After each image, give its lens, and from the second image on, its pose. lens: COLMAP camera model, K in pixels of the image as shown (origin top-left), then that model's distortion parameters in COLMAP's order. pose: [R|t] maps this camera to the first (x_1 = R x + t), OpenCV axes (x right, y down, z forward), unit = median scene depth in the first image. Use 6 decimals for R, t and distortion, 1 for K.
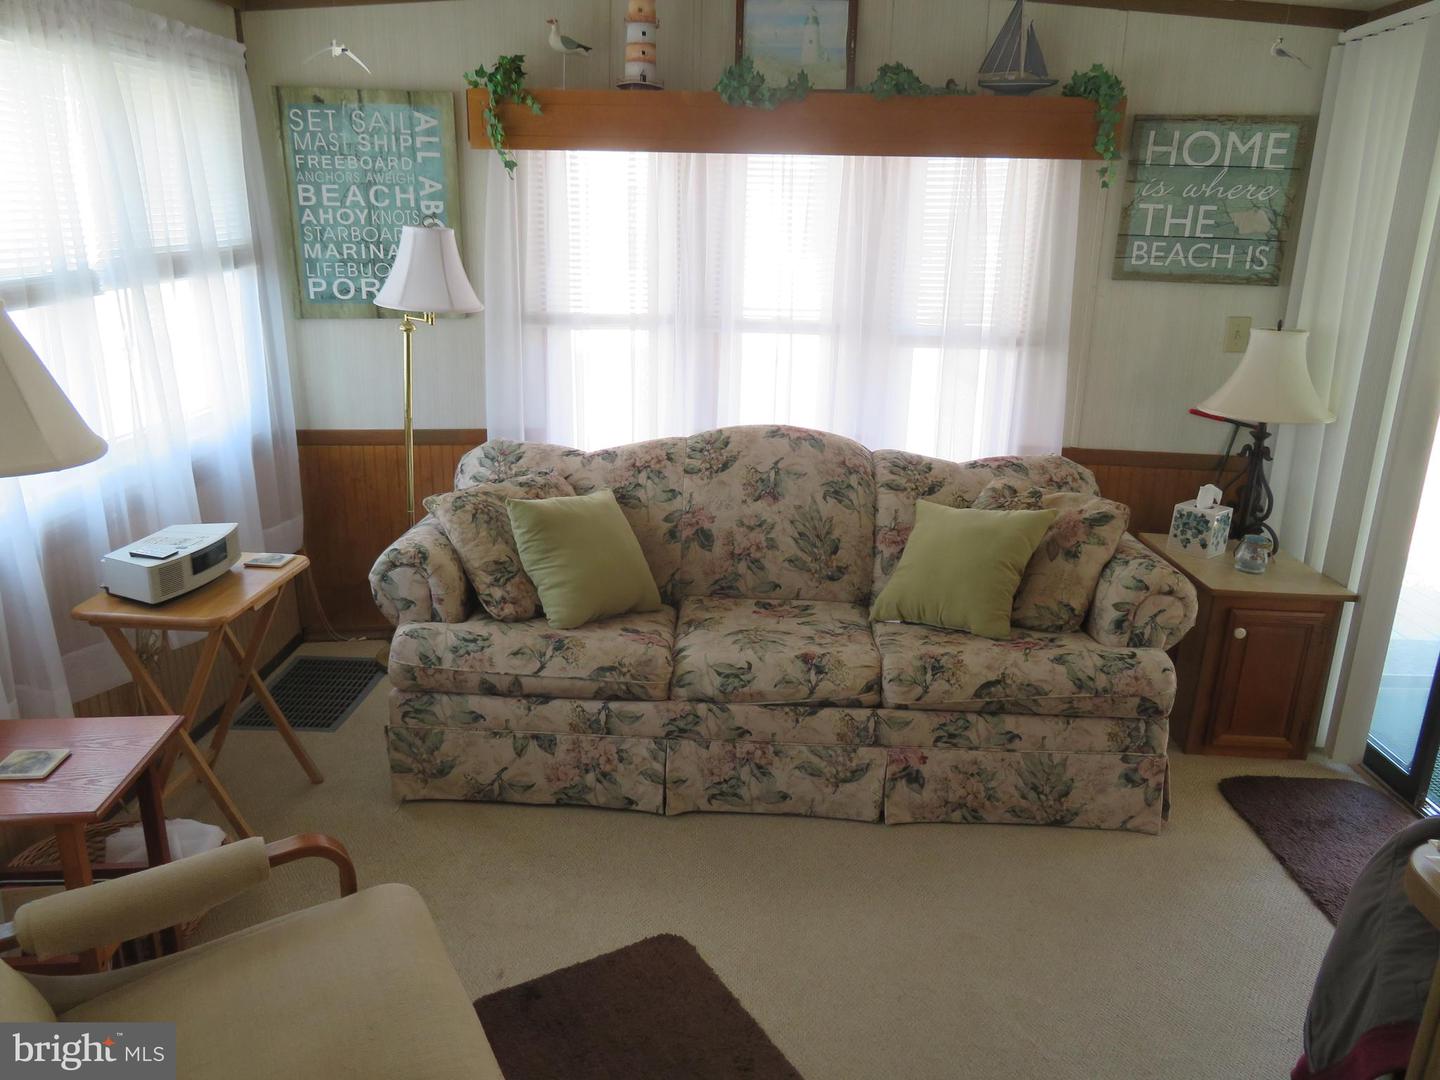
lens RADIAL K [[1029.1, 0, 717.5], [0, 1029.1, 535.1], [0, 0, 1]] dist [-0.007426, 0.002865]
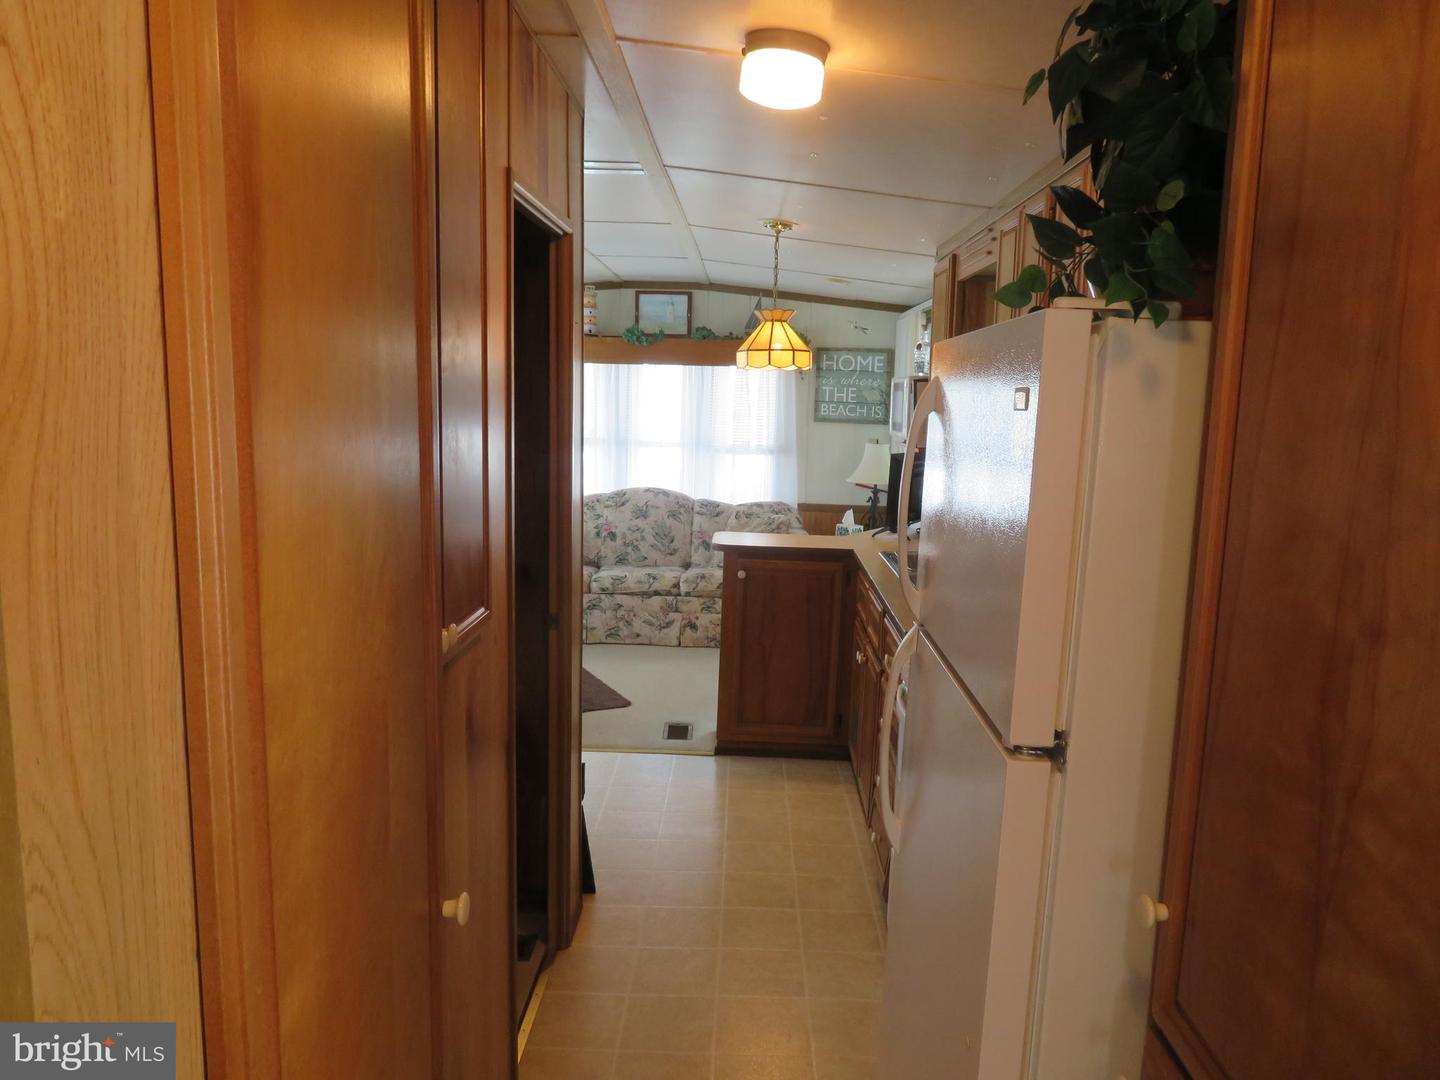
lens RADIAL K [[1029.1, 0, 720.0], [0, 1029.1, 545.4], [0, 0, 1]] dist [-0.007426, 0.002865]
pose [[0.999978, 0.004237, -0.005174, 0.224885], [-0.004960, 0.988835, -0.148932, 0.343971], [0.004485, 0.148954, 0.988834, -1.138034]]
